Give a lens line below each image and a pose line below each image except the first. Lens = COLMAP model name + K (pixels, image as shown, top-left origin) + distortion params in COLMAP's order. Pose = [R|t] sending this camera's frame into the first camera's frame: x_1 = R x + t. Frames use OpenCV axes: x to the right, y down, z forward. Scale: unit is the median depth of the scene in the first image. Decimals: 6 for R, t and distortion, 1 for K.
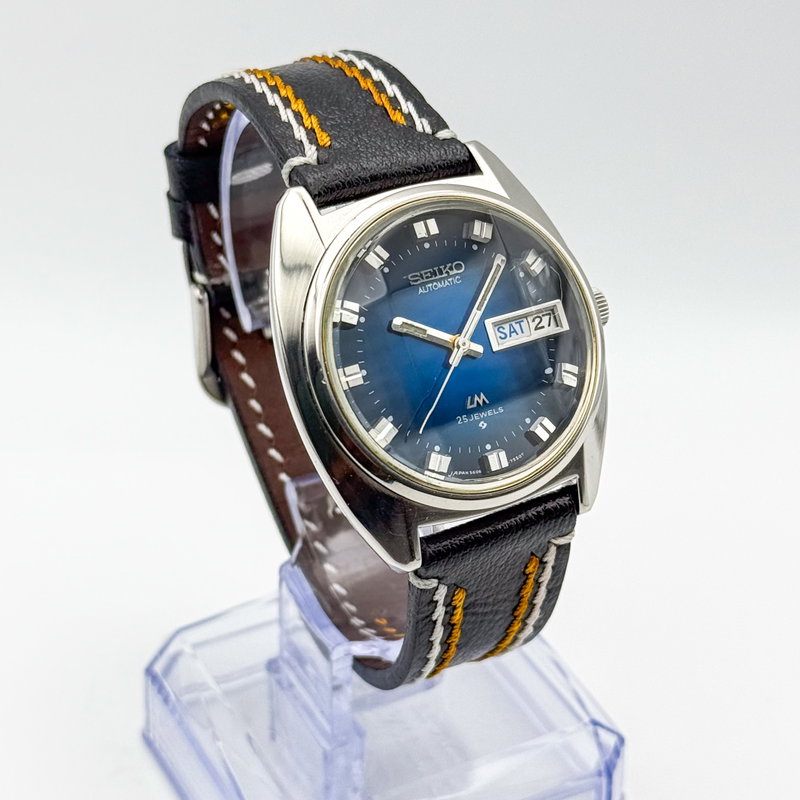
lens RADIAL K [[2100.0, 0, 400.0], [0, 2100.0, 400.0], [0, 0, 1]] dist [0.441178, -0.362397]
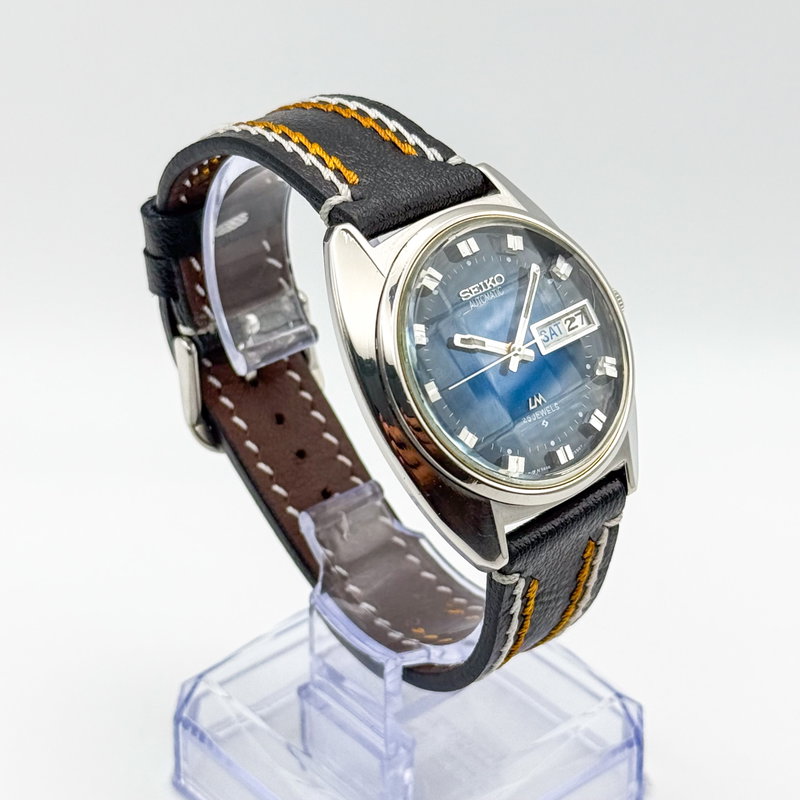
lens RADIAL K [[2100.0, 0, 400.0], [0, 2100.0, 400.0], [0, 0, 1]] dist [0.441178, -0.362397]
pose [[0.973222, -0.133675, 0.187000, -0.220678], [0.138020, 0.990375, -0.010350, 0.001171], [-0.183817, 0.035882, 0.982305, -0.035542]]
